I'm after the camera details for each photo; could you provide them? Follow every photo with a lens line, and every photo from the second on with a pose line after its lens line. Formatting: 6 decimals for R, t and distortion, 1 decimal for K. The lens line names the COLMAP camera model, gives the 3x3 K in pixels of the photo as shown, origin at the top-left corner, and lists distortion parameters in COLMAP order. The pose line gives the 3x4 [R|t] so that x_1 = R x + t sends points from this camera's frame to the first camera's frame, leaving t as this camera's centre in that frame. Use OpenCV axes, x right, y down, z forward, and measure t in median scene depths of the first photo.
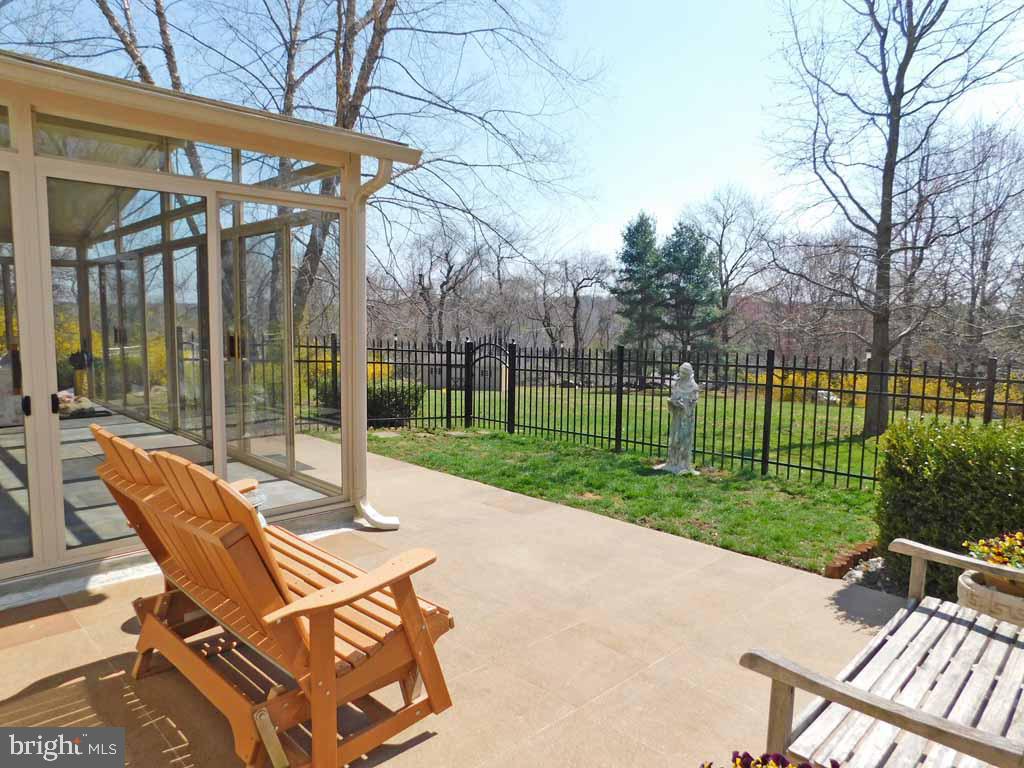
lens RADIAL K [[679.4, 0, 512.4], [0, 679.4, 381.5], [0, 0, 1]] dist [-0.063758, 0.052904]
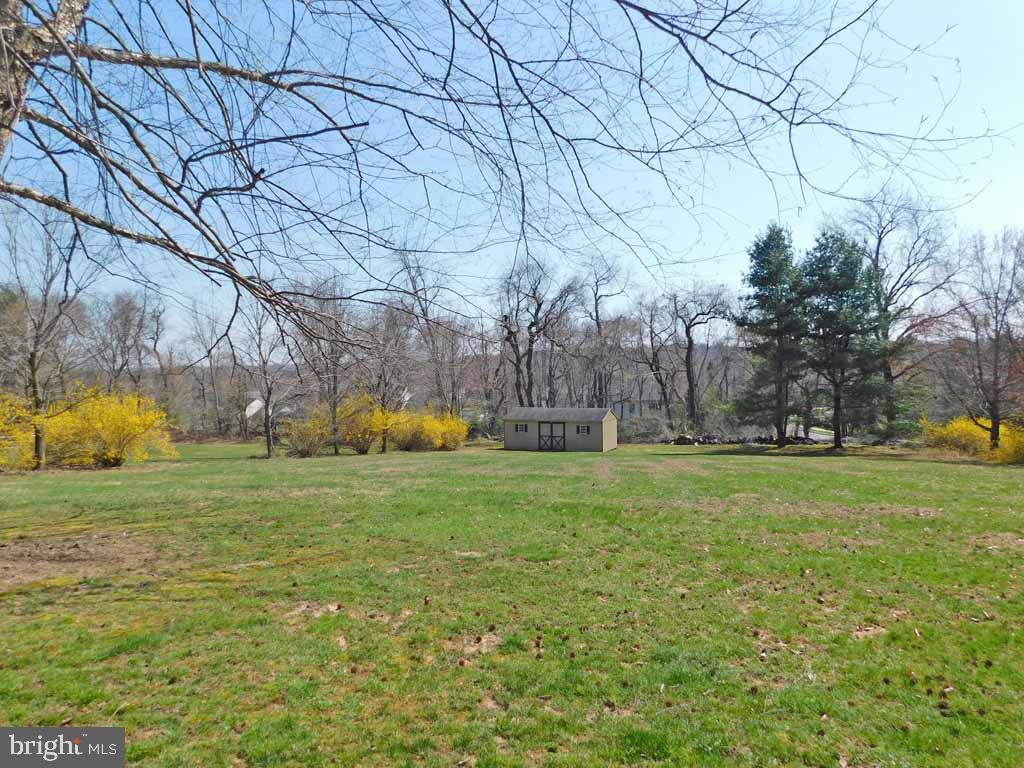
lens RADIAL K [[679.4, 0, 512.4], [0, 679.4, 381.5], [0, 0, 1]] dist [-0.063758, 0.052904]
pose [[0.988202, -0.025892, -0.150950, 0.002675], [0.014084, 0.996793, -0.078775, -0.005110], [0.152505, 0.075720, 0.985398, 0.156932]]
